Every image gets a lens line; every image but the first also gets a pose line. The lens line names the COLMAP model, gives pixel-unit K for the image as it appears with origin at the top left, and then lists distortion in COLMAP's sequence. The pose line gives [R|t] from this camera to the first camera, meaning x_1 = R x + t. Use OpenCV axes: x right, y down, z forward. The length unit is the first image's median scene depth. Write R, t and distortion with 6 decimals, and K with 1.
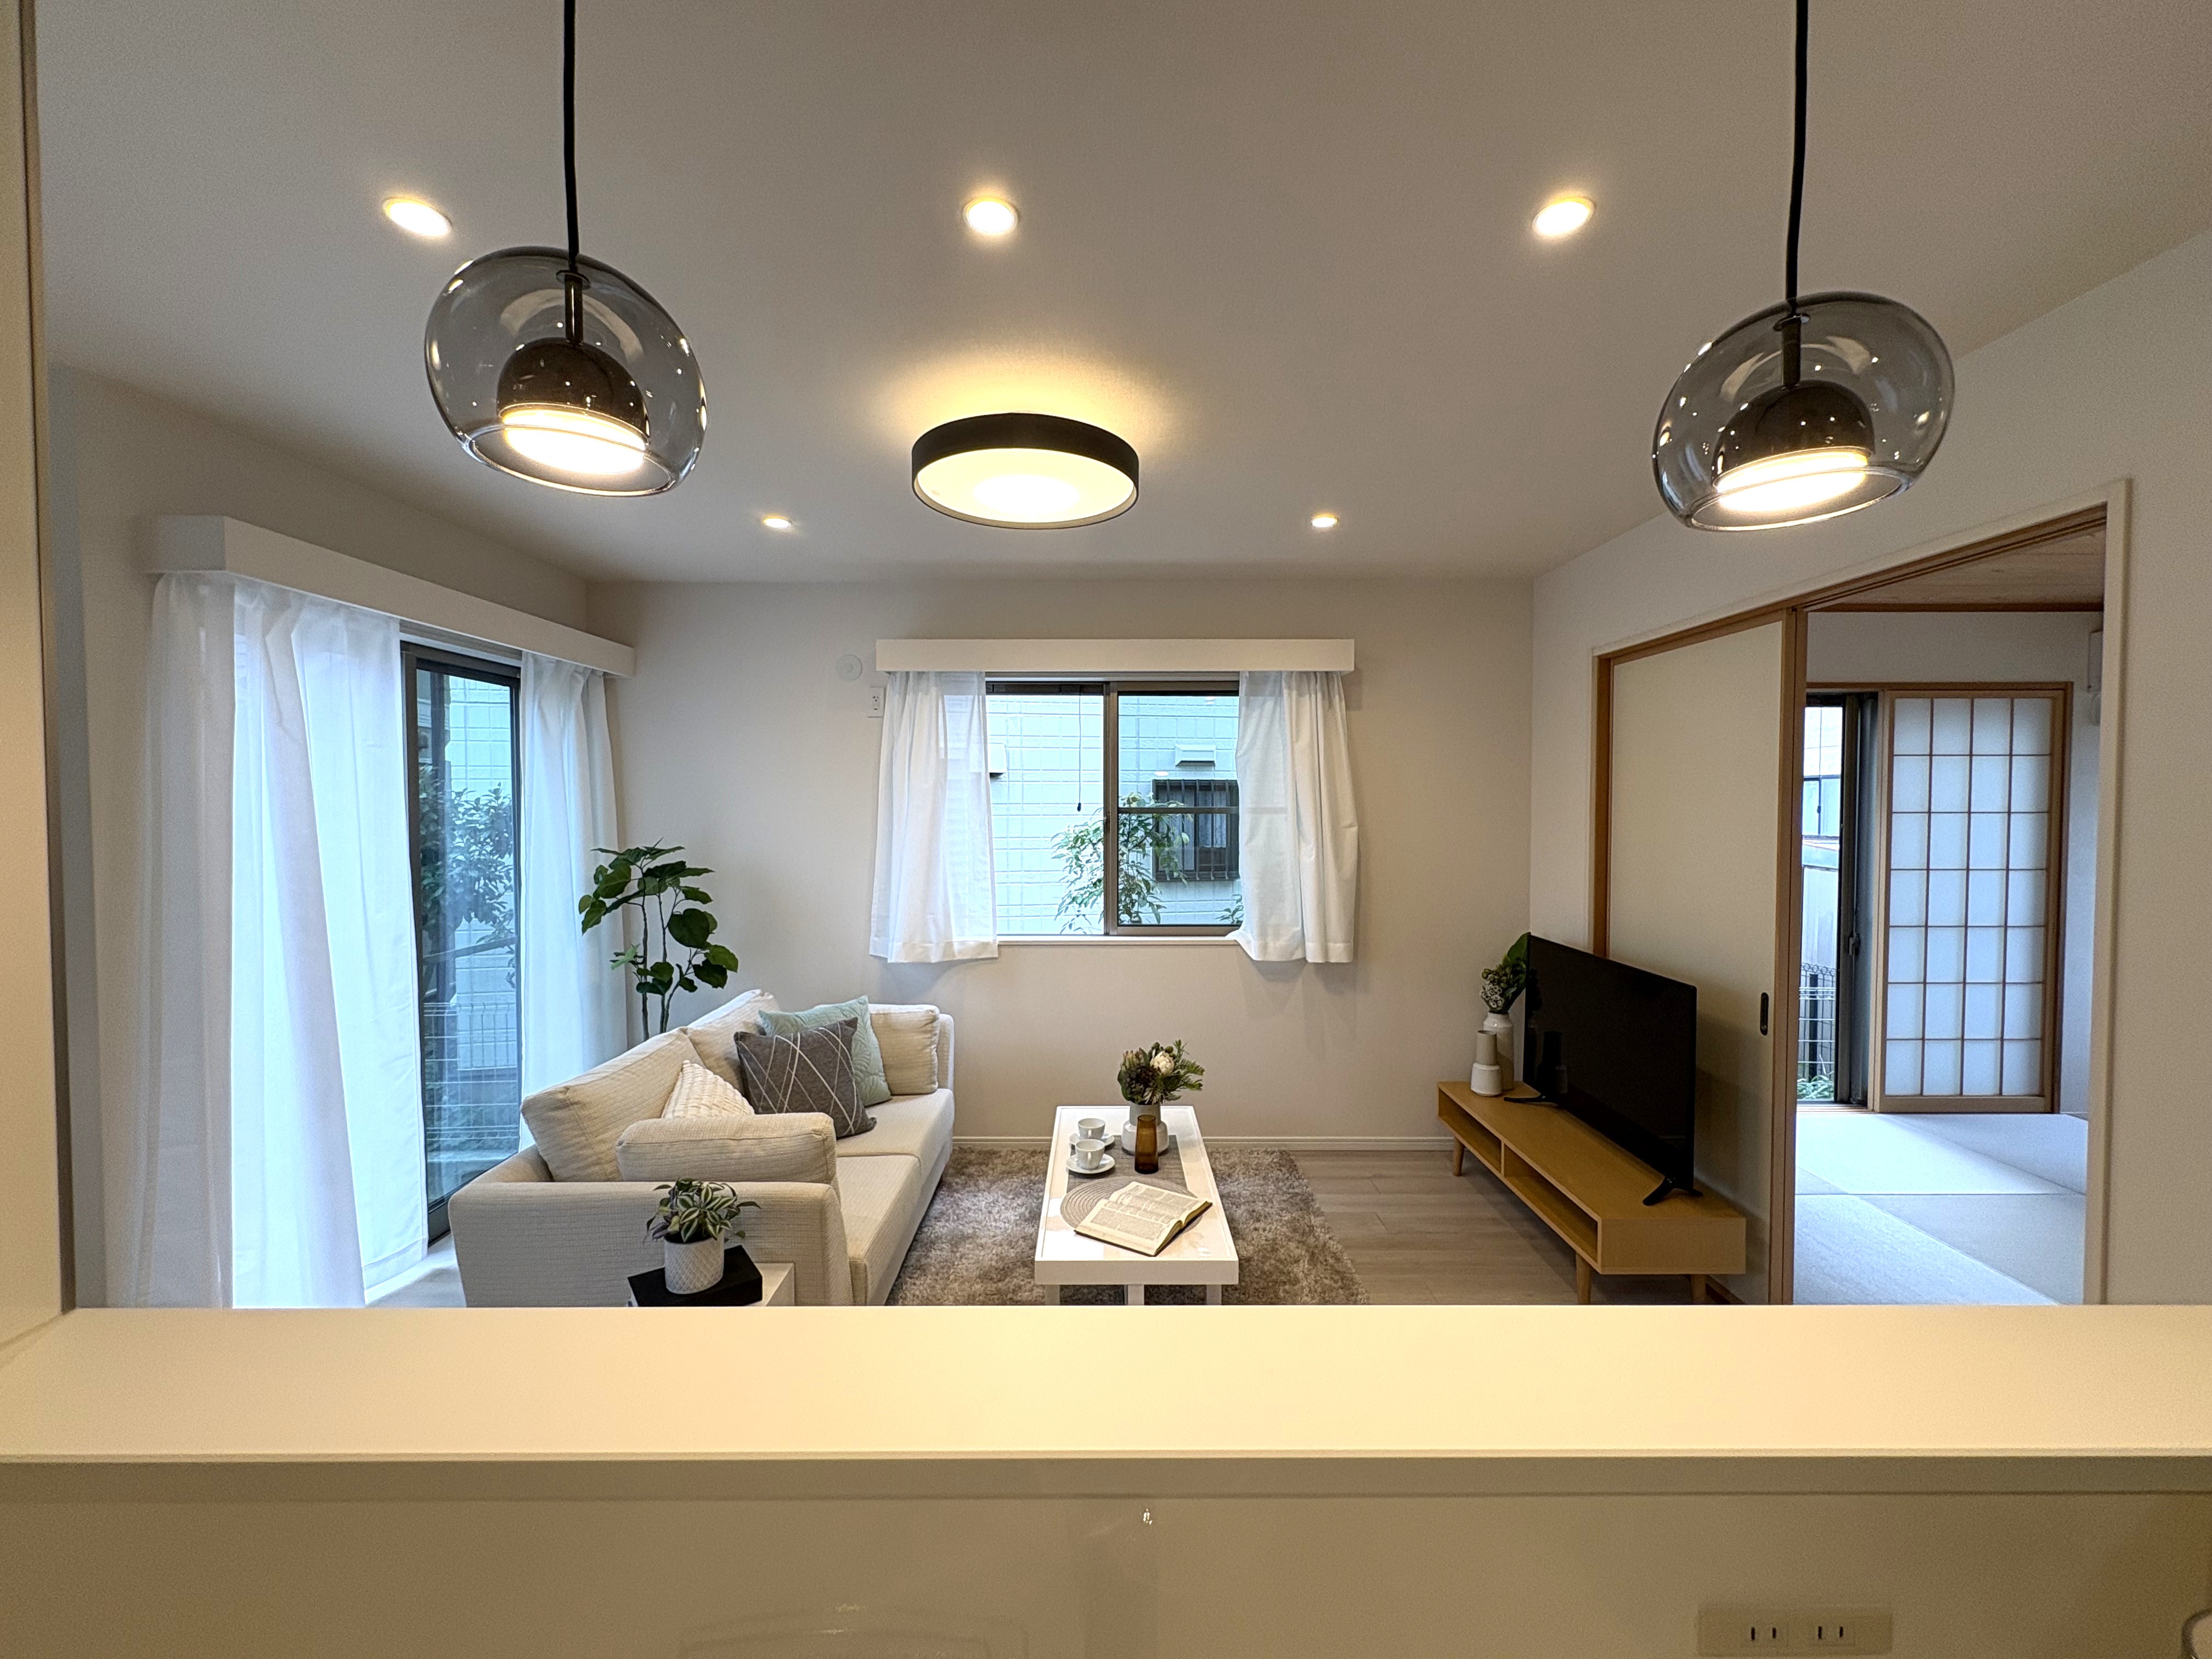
lens RADIAL K [[882.5, 0, 1150.7], [0, 882.5, 815.4], [0, 0, 1]] dist [0.008922, -0.000093]
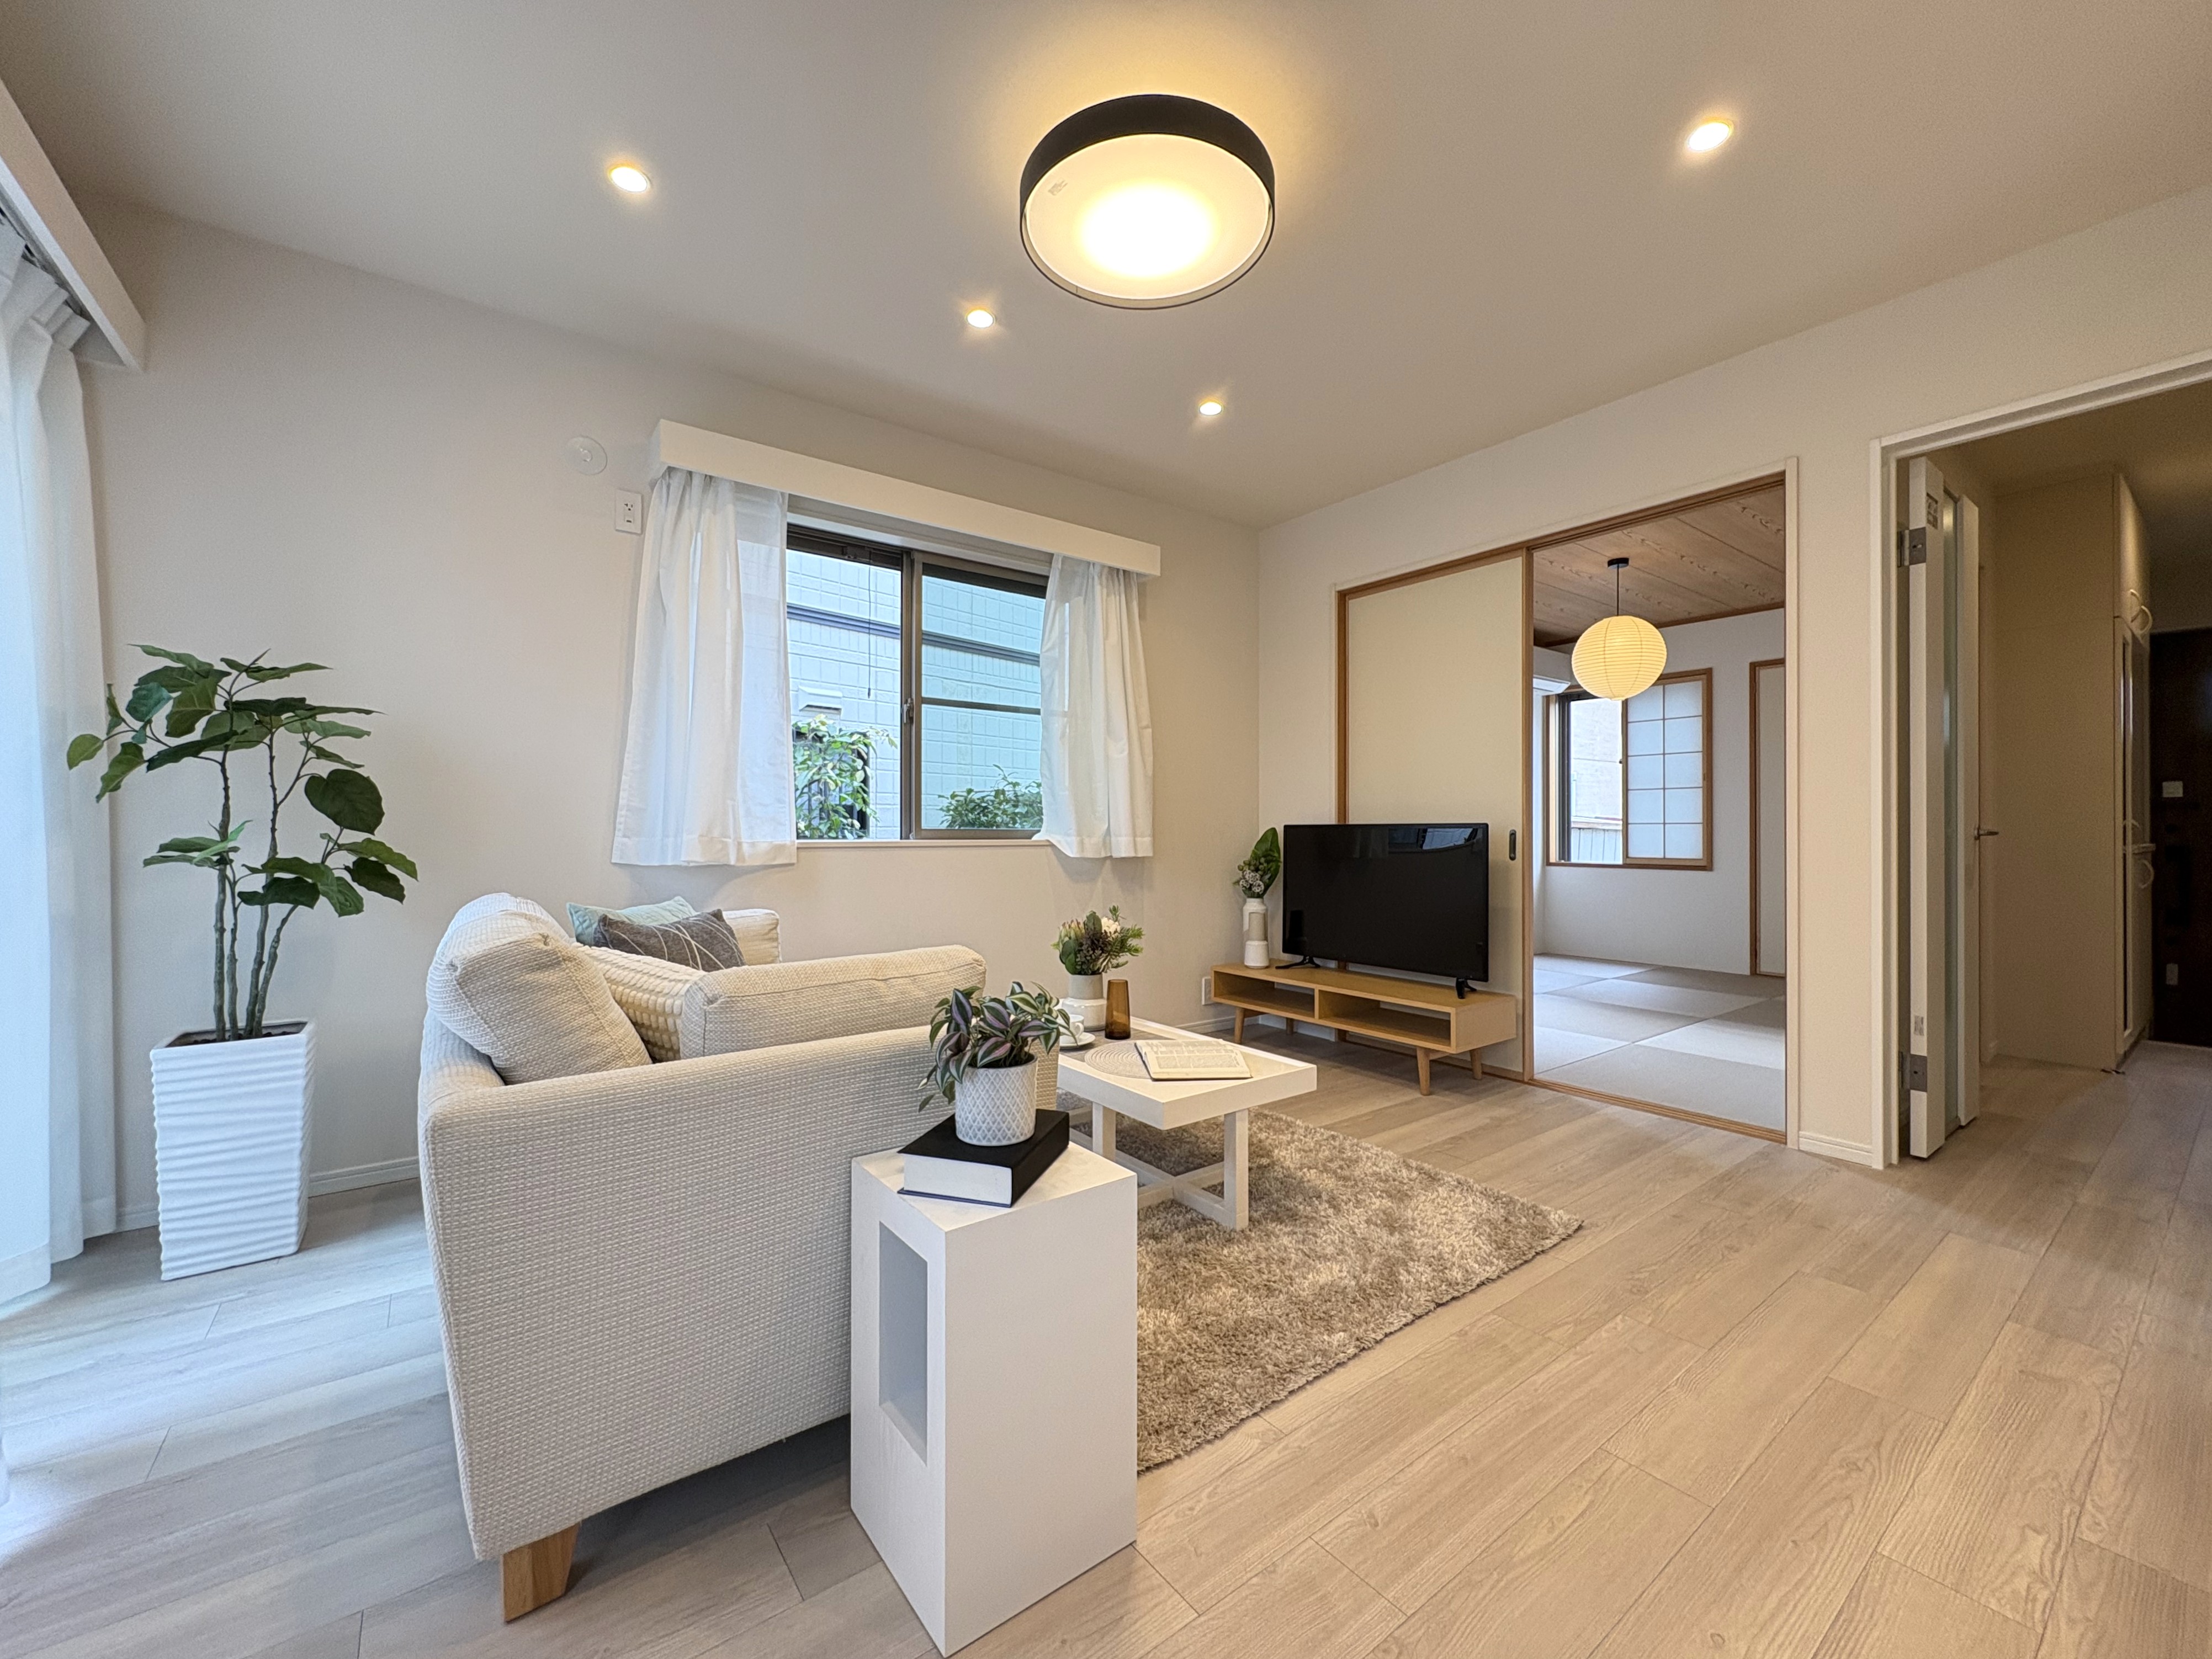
lens RADIAL K [[882.4, 0, 1114.7], [0, 882.4, 831.3], [0, 0, 1]] dist [0.008922, -0.000093]
pose [[0.807111, -0.001590, 0.590398, -0.360841], [0.013865, 0.999772, -0.016263, 0.130585], [-0.590237, 0.021312, 0.806949, 0.161040]]
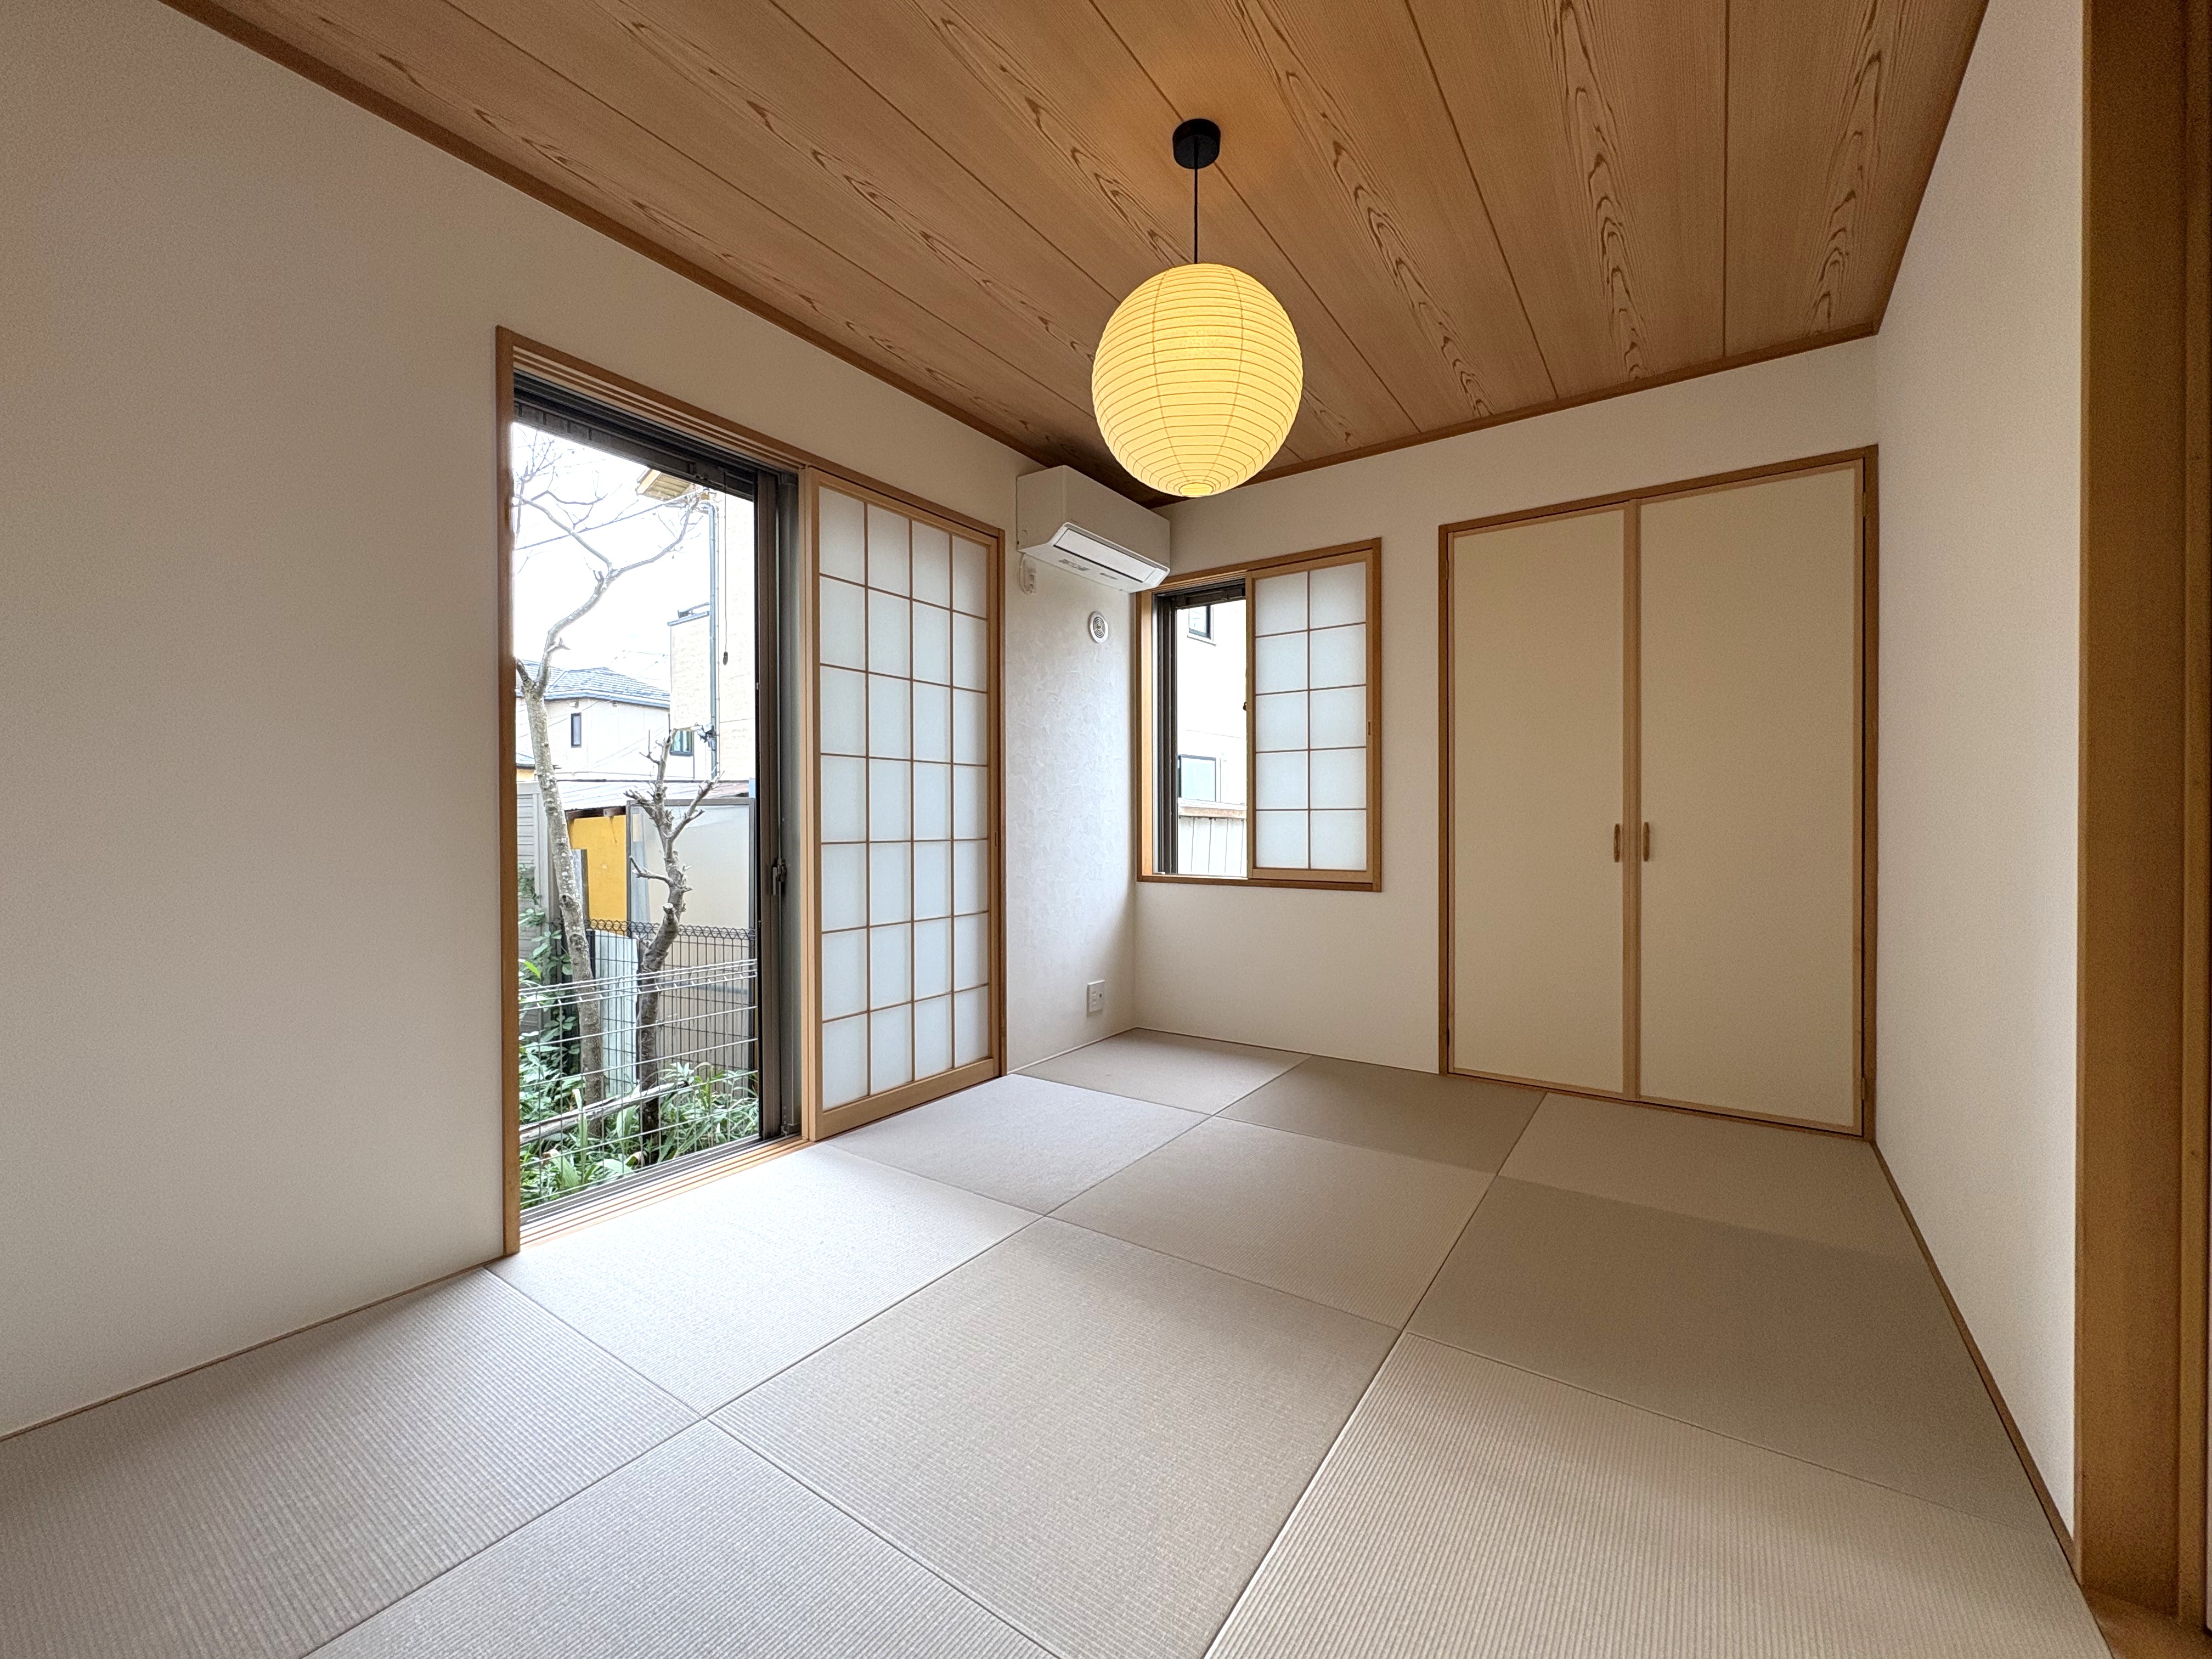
lens RADIAL K [[882.5, 0, 1098.1], [0, 882.5, 836.7], [0, 0, 1]] dist [0.008922, -0.000093]
pose [[0.586826, -0.018872, 0.809493, 0.443819], [0.024399, 0.999687, 0.005618, 0.122628], [-0.809345, 0.016454, 0.587103, 0.476951]]
